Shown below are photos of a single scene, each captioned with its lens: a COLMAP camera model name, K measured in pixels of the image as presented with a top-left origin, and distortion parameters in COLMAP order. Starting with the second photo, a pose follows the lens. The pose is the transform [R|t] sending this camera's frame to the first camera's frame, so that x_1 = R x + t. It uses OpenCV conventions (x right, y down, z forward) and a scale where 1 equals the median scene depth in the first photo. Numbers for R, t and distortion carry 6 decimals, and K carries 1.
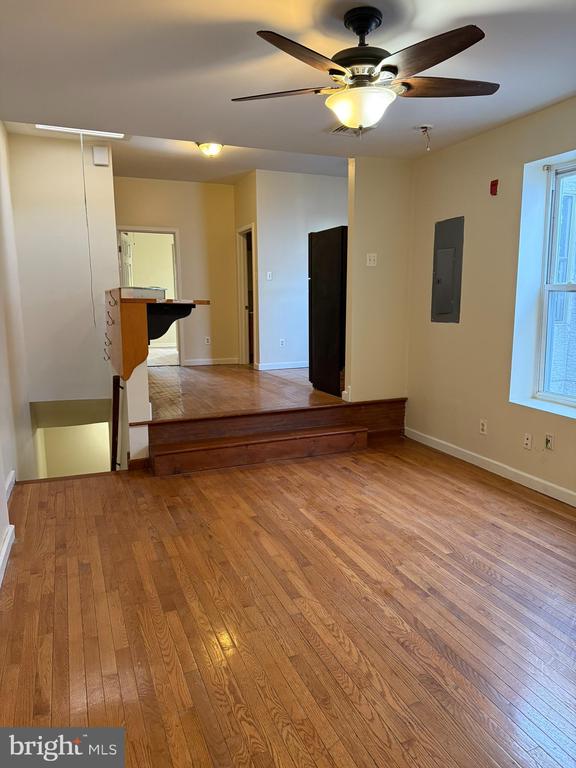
lens RADIAL K [[529.6, 0, 290.8], [0, 529.6, 385.8], [0, 0, 1]] dist [0.010739, -0.004722]
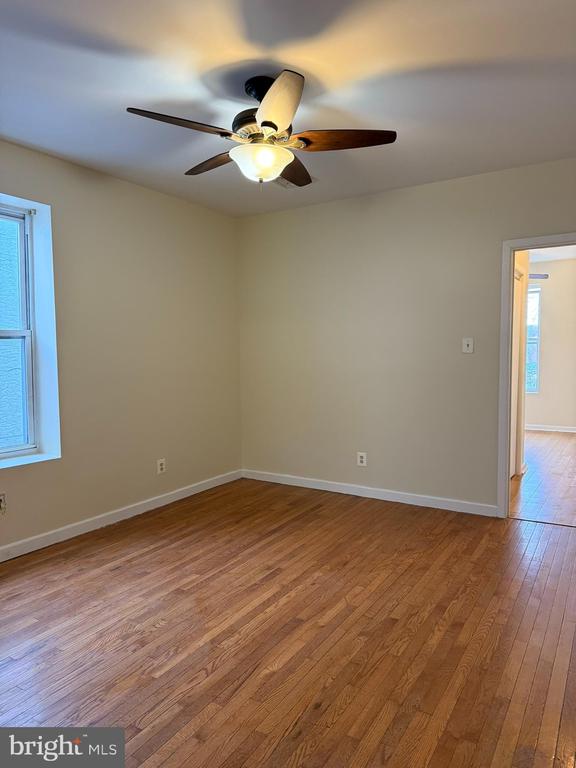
lens RADIAL K [[529.6, 0, 286.7], [0, 529.6, 383.2], [0, 0, 1]] dist [0.010739, -0.004722]
pose [[-0.567486, -0.052900, 0.821682, -0.690077], [0.155089, 0.973204, 0.169766, -0.223715], [-0.808645, 0.223774, -0.544075, 1.403834]]
